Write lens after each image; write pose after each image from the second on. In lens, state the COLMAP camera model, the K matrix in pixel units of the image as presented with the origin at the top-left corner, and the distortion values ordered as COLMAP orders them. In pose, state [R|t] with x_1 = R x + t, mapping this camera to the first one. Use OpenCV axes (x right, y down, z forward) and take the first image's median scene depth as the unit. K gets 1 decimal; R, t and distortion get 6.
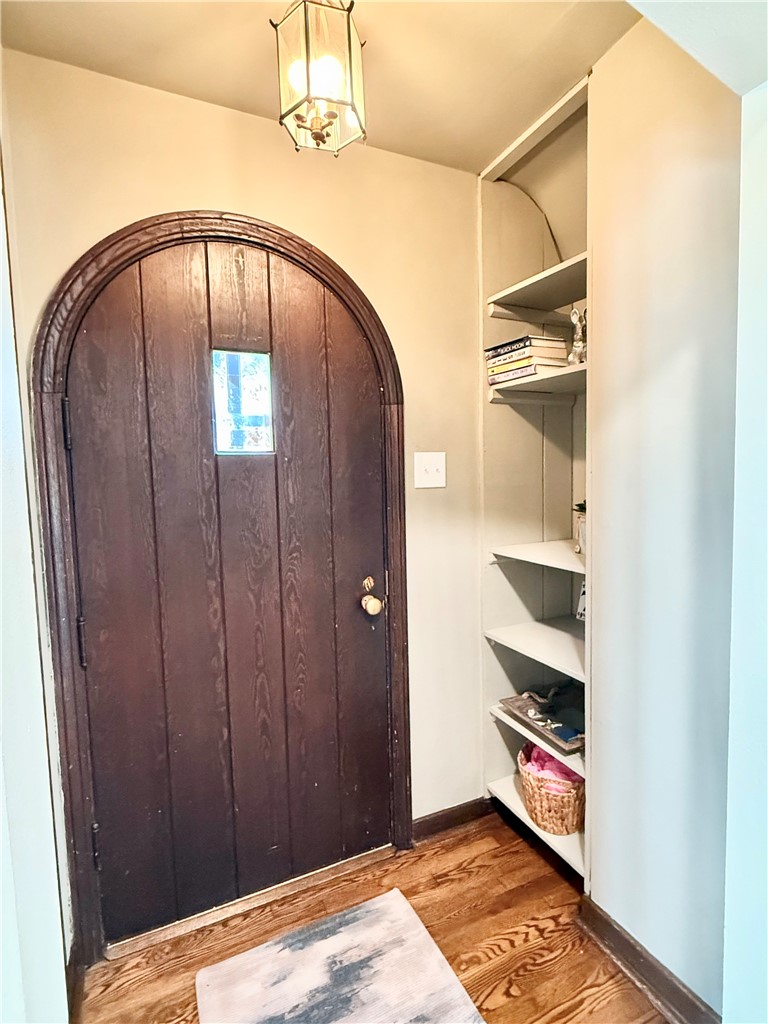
lens RADIAL K [[524.2, 0, 386.5], [0, 524.2, 512.0], [0, 0, 1]] dist [0.000857, -0.000139]
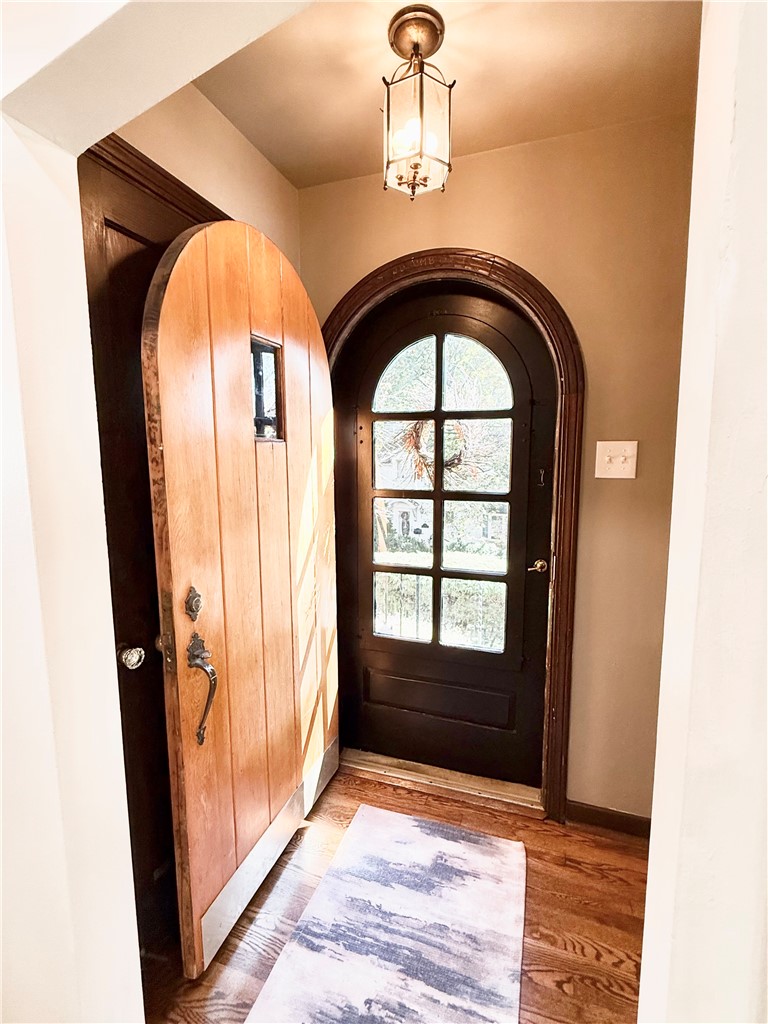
lens RADIAL K [[472.5, 0, 385.4], [0, 472.5, 509.9], [0, 0, 1]] dist [-0.000737, -0.000748]
pose [[0.713417, 0.104108, -0.692963, 0.470670], [-0.067503, 0.994513, 0.079916, -0.035799], [0.697481, -0.010236, 0.716530, 0.112565]]
